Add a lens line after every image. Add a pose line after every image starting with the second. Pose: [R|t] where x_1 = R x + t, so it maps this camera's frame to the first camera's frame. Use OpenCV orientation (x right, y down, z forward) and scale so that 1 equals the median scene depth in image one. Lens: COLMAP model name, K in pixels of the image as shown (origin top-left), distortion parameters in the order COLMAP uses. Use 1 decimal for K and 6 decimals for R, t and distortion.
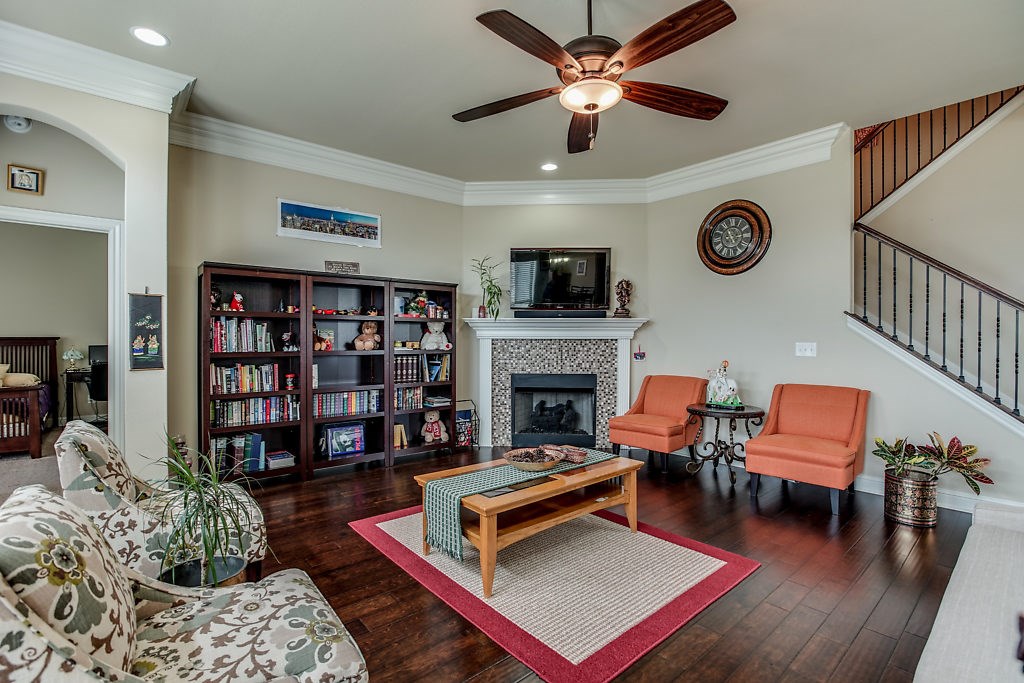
lens RADIAL K [[477.1, 0, 509.7], [0, 477.1, 342.6], [0, 0, 1]] dist [-0.047989, 0.012149]
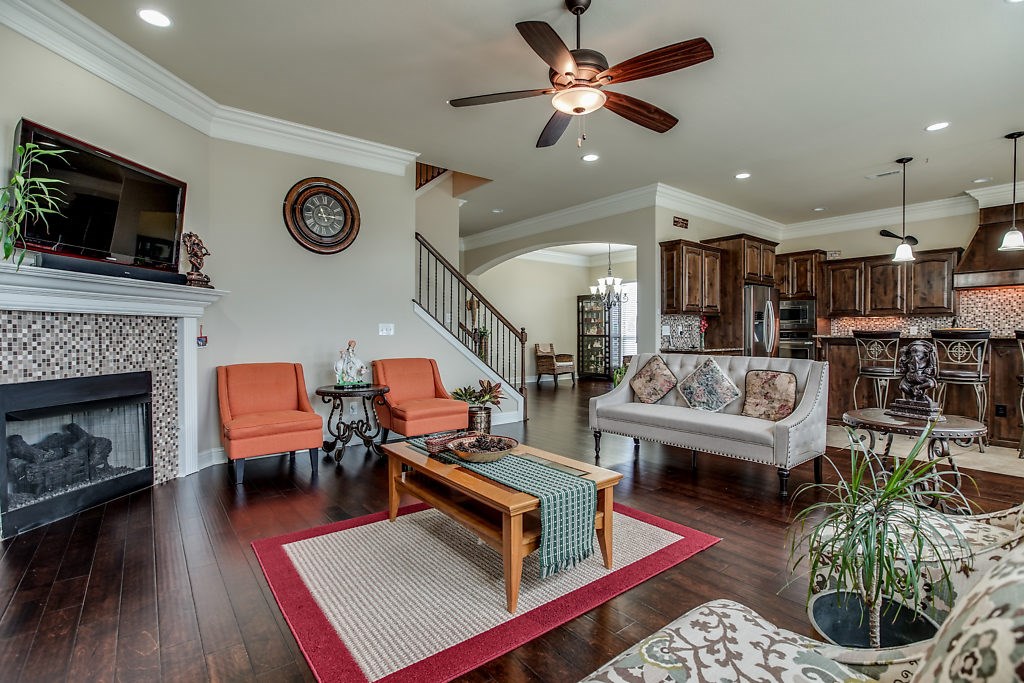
lens RADIAL K [[477.1, 0, 520.8], [0, 477.1, 343.2], [0, 0, 1]] dist [-0.047989, 0.012149]
pose [[0.015864, -0.024223, 0.999581, -0.541267], [0.012410, 0.999634, 0.024027, 0.025180], [-0.999797, 0.012023, 0.016158, 0.611935]]
